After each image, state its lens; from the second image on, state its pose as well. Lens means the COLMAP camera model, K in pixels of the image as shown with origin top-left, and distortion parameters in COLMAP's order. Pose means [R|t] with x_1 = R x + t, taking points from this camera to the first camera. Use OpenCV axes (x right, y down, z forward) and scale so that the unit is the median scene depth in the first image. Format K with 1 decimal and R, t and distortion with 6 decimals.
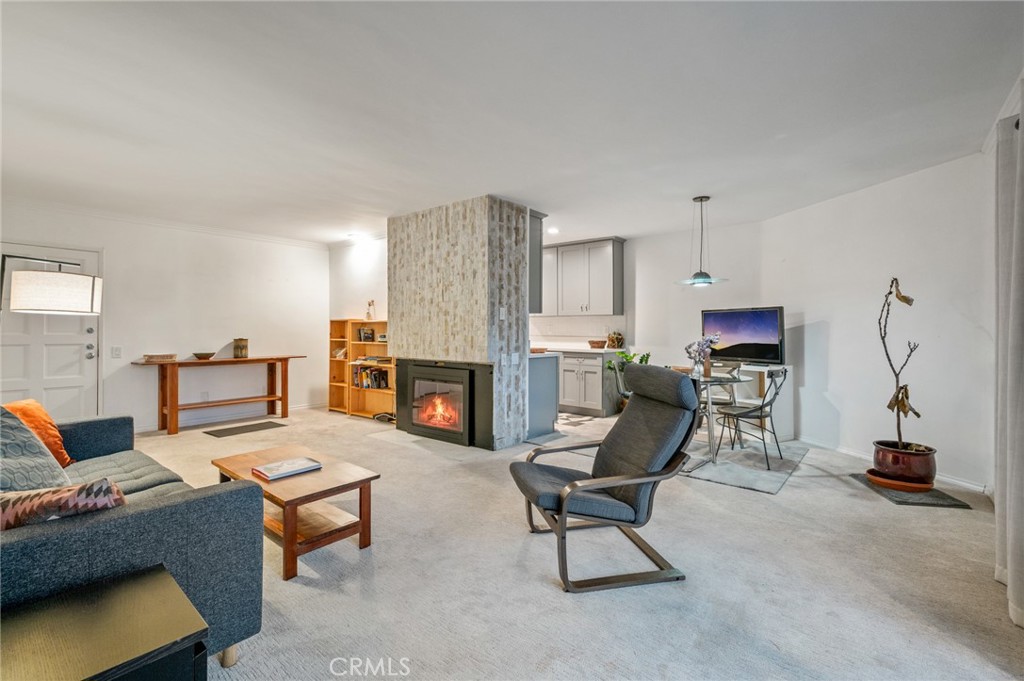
lens RADIAL K [[458.7, 0, 513.5], [0, 458.7, 330.2], [0, 0, 1]] dist [0.000146, 0.000032]
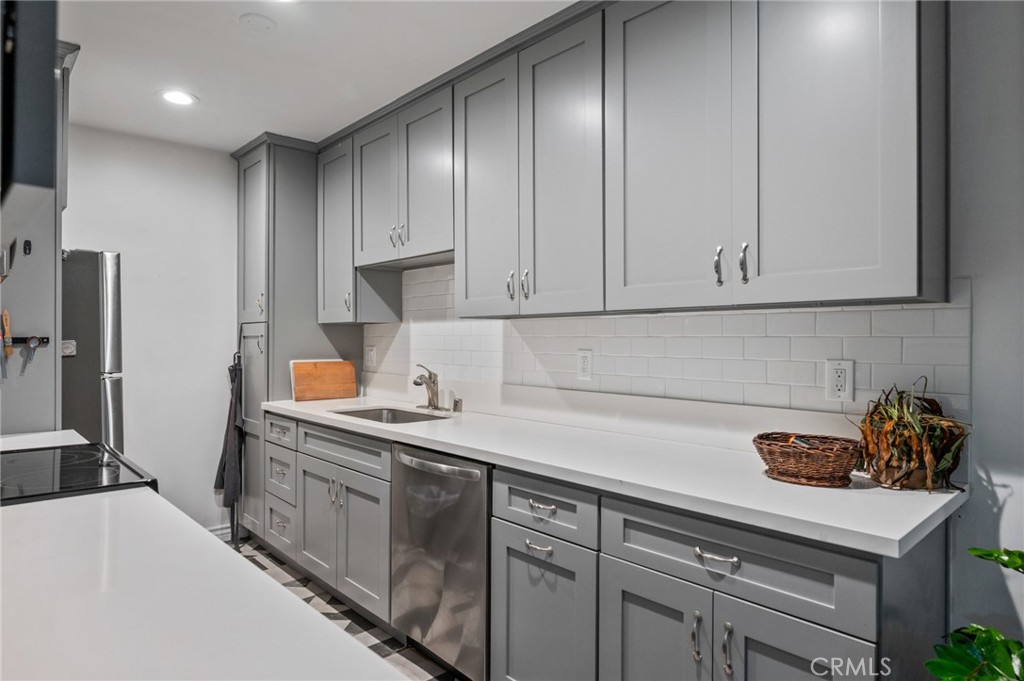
lens RADIAL K [[596.8, 0, 512.0], [0, 596.8, 340.5], [0, 0, 1]] dist [-0.002548, -0.000873]
pose [[0.990483, -0.001579, -0.137627, 0.140767], [0.001072, 0.999992, -0.003755, -0.024110], [0.137631, 0.003572, 0.990477, 1.069136]]
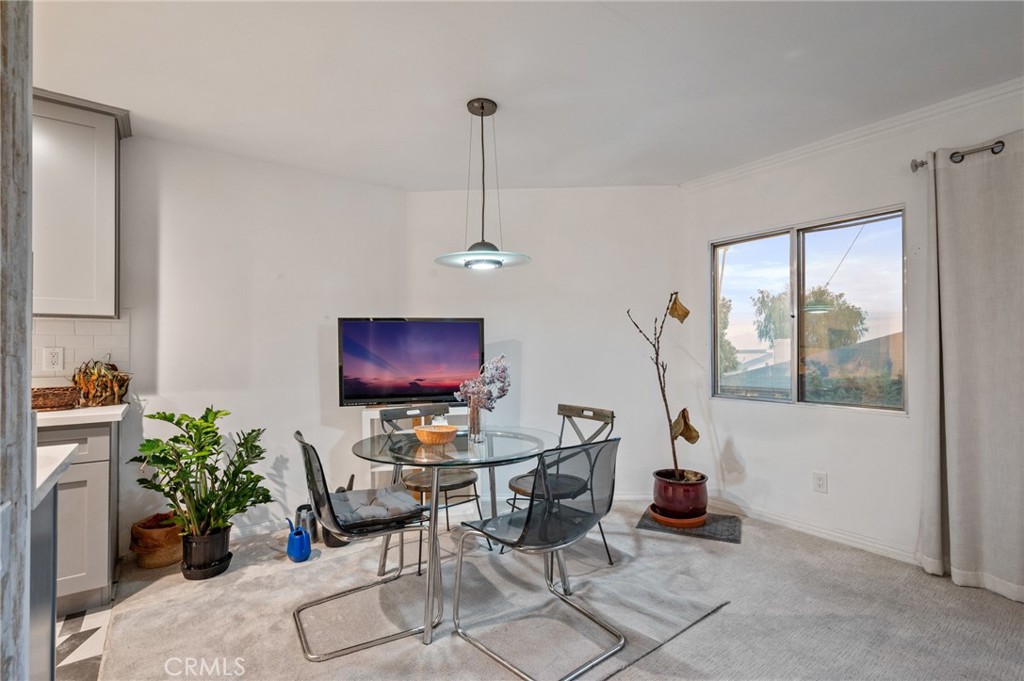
lens RADIAL K [[458.8, 0, 512.0], [0, 458.8, 340.5], [0, 0, 1]] dist [0.002034, 0.000198]
pose [[0.238803, 0.011686, 0.970998, -0.099200], [0.013390, 0.999793, -0.015326, -0.005055], [-0.970976, 0.016662, 0.238598, 0.830601]]
